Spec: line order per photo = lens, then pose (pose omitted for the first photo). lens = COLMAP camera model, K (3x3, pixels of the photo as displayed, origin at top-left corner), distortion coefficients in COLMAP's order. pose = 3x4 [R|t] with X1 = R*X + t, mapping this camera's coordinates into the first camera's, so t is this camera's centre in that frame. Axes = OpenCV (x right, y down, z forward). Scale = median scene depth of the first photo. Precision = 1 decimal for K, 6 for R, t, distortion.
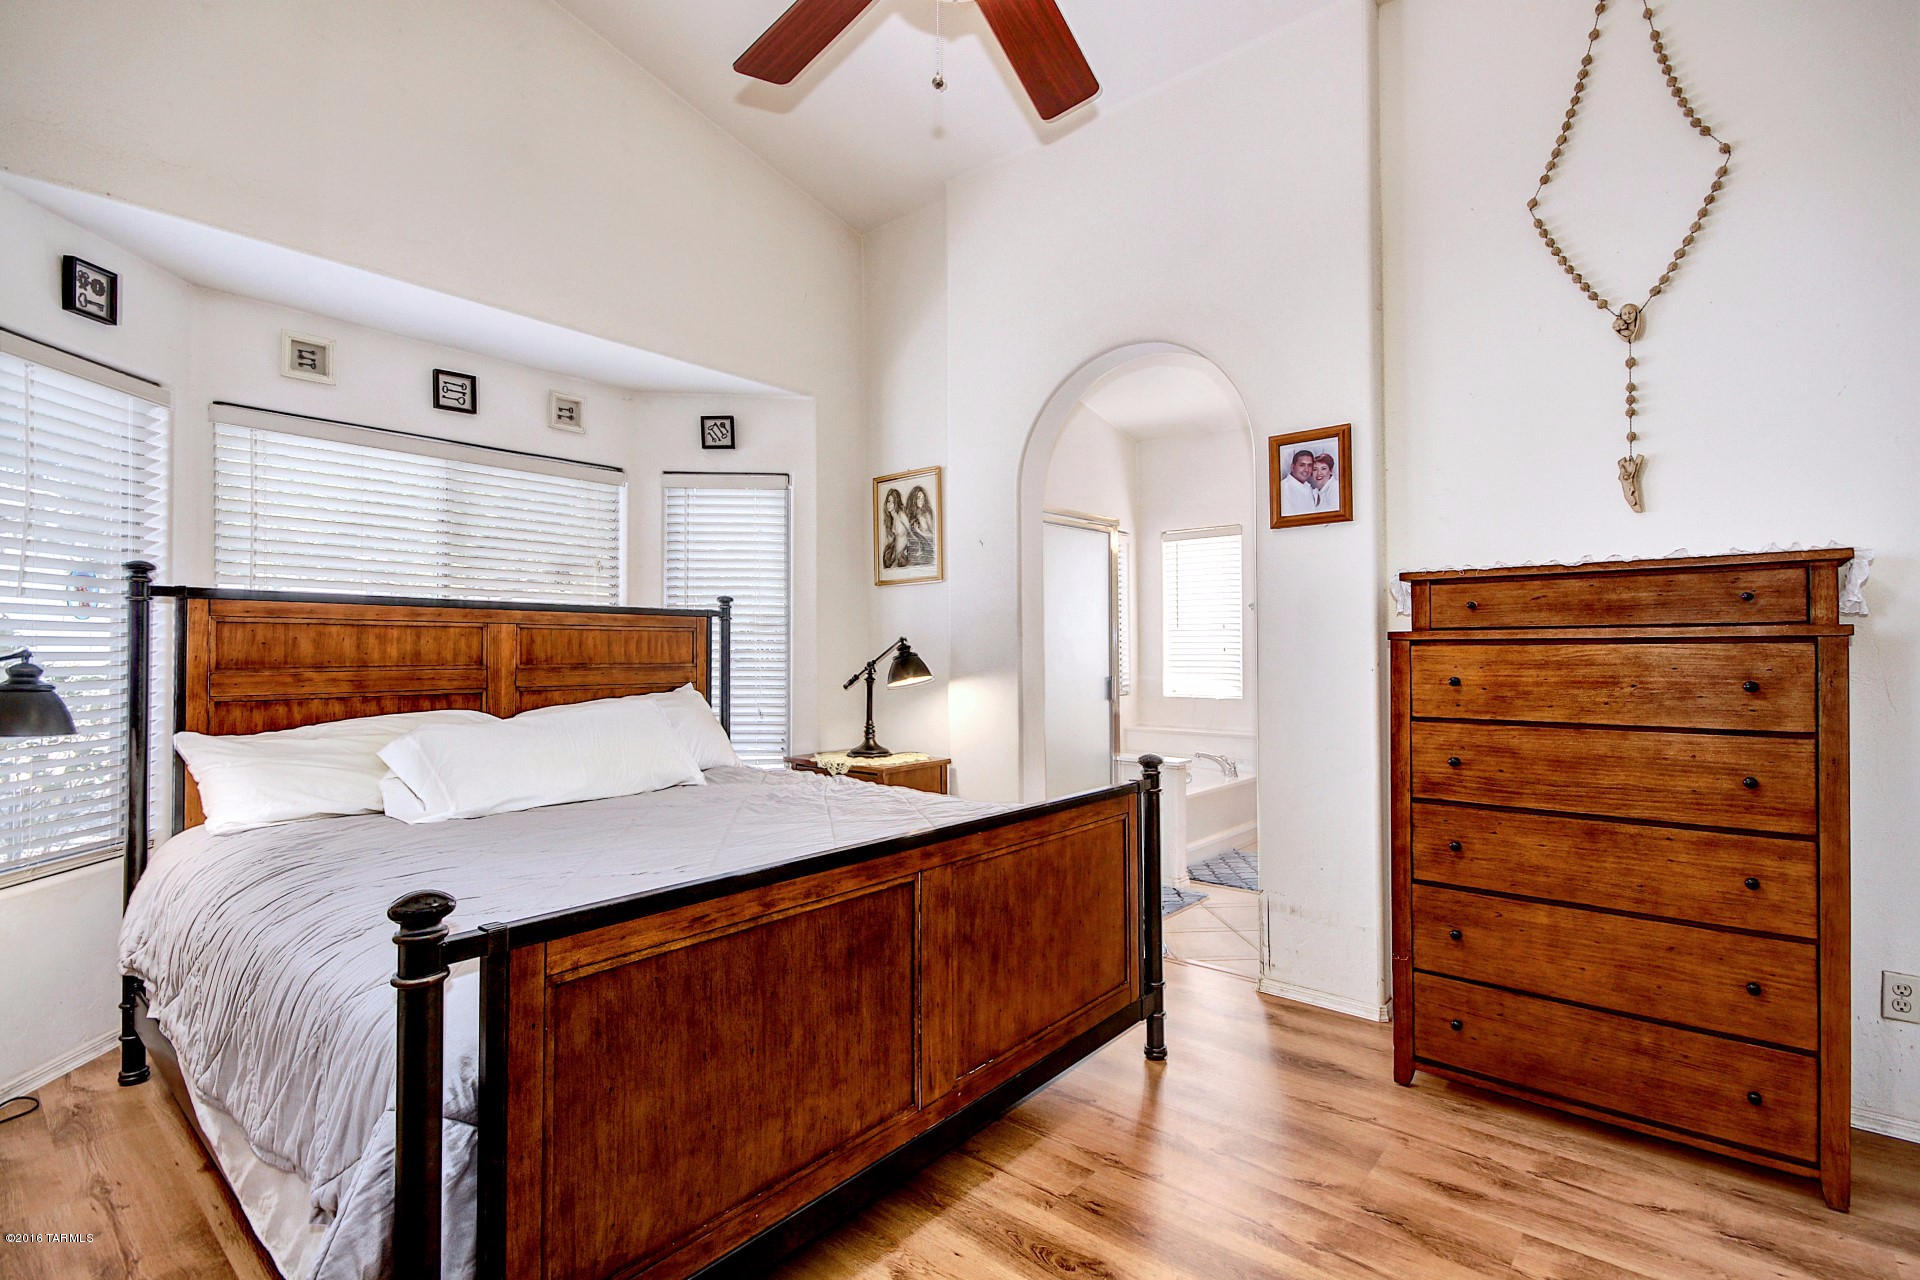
lens RADIAL K [[890.5, 0, 960.0], [0, 890.5, 636.4], [0, 0, 1]] dist [0.007807, -0.007253]
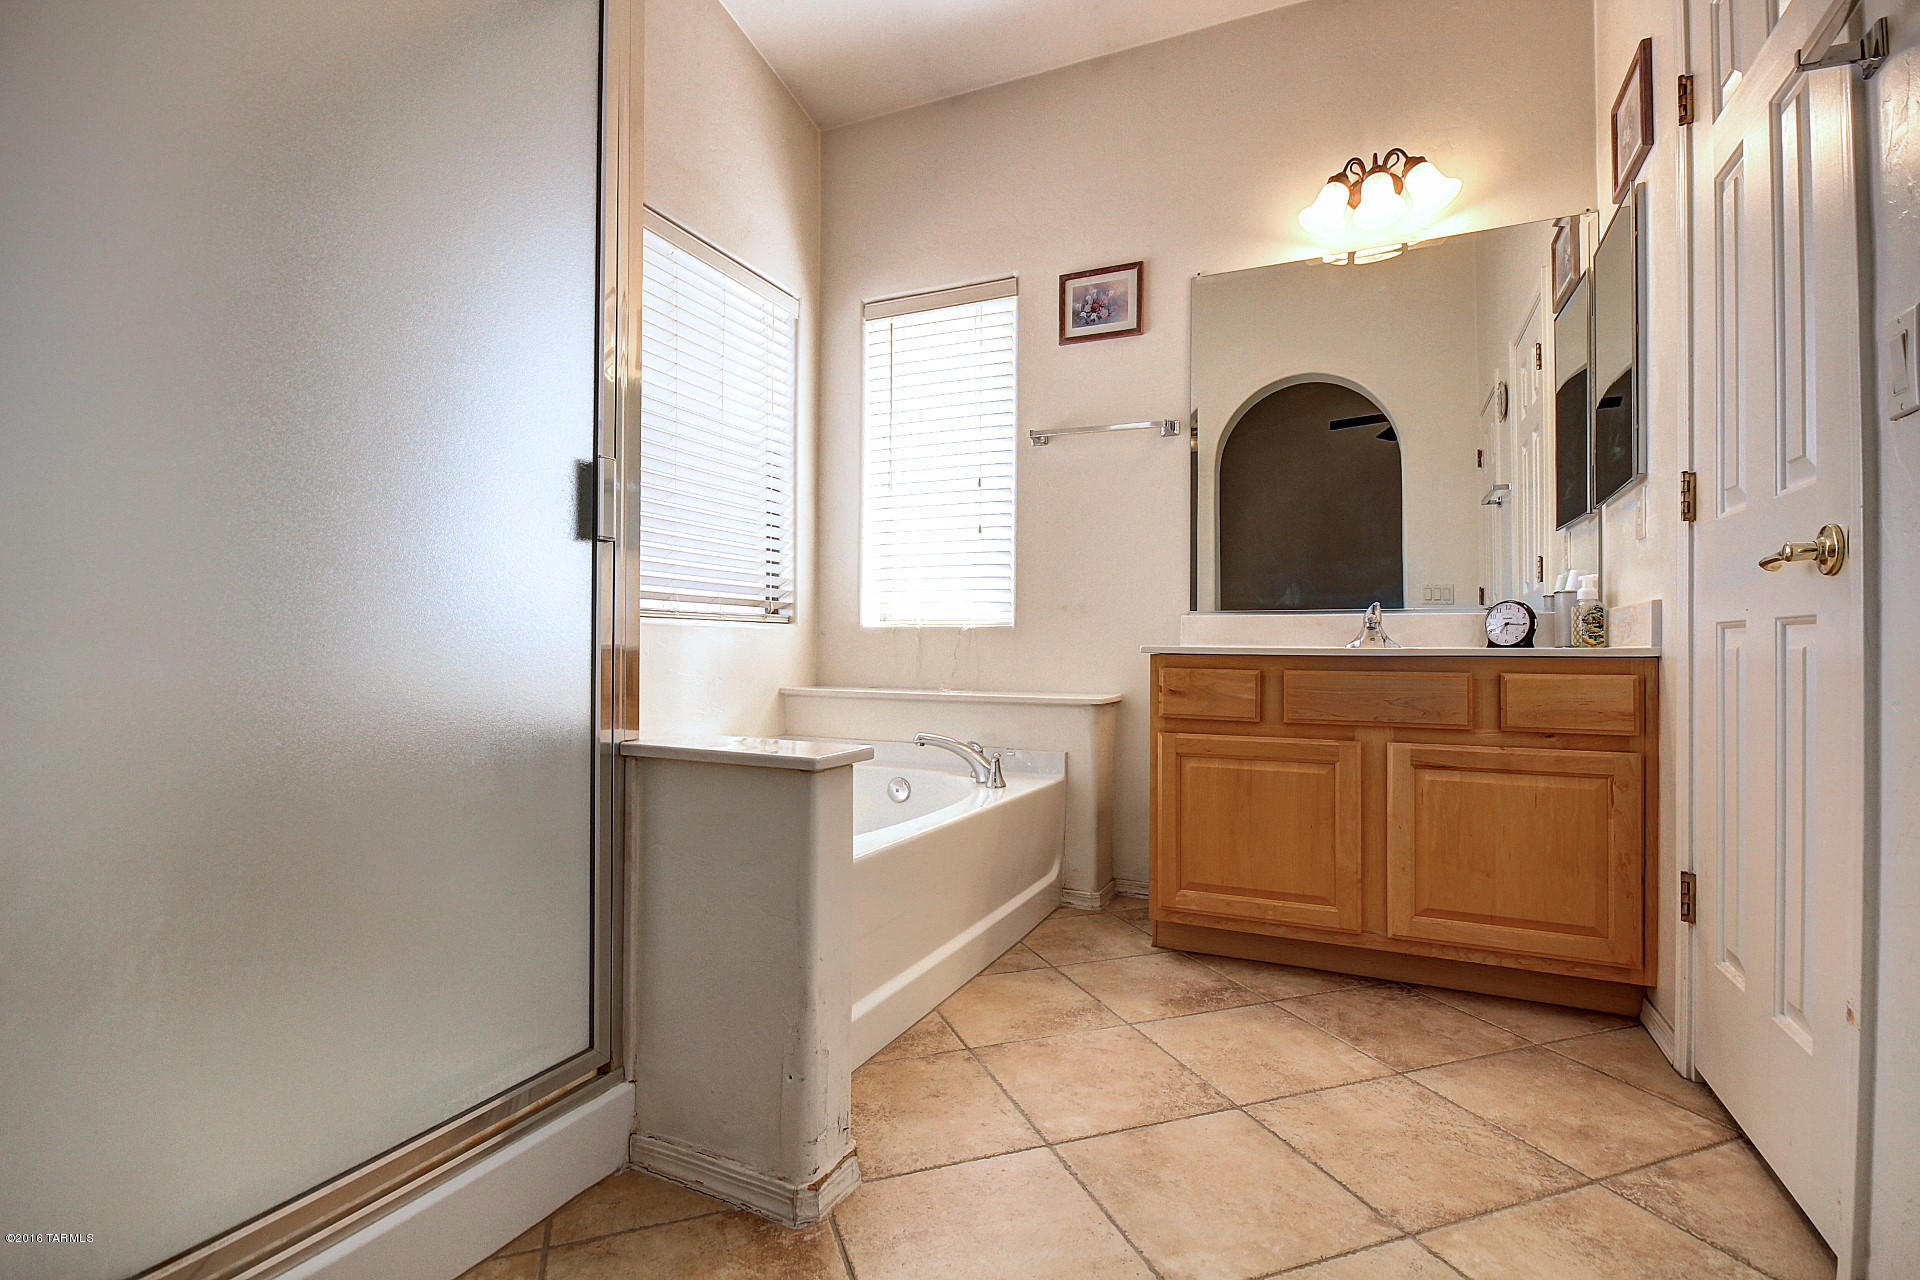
lens RADIAL K [[890.5, 0, 959.8], [0, 890.5, 642.1], [0, 0, 1]] dist [0.007807, -0.007253]
pose [[0.967000, 0.006550, 0.254691, 0.159324], [-0.006321, 0.999979, -0.001718, 0.078485], [-0.254697, 0.000052, 0.967021, 0.522954]]
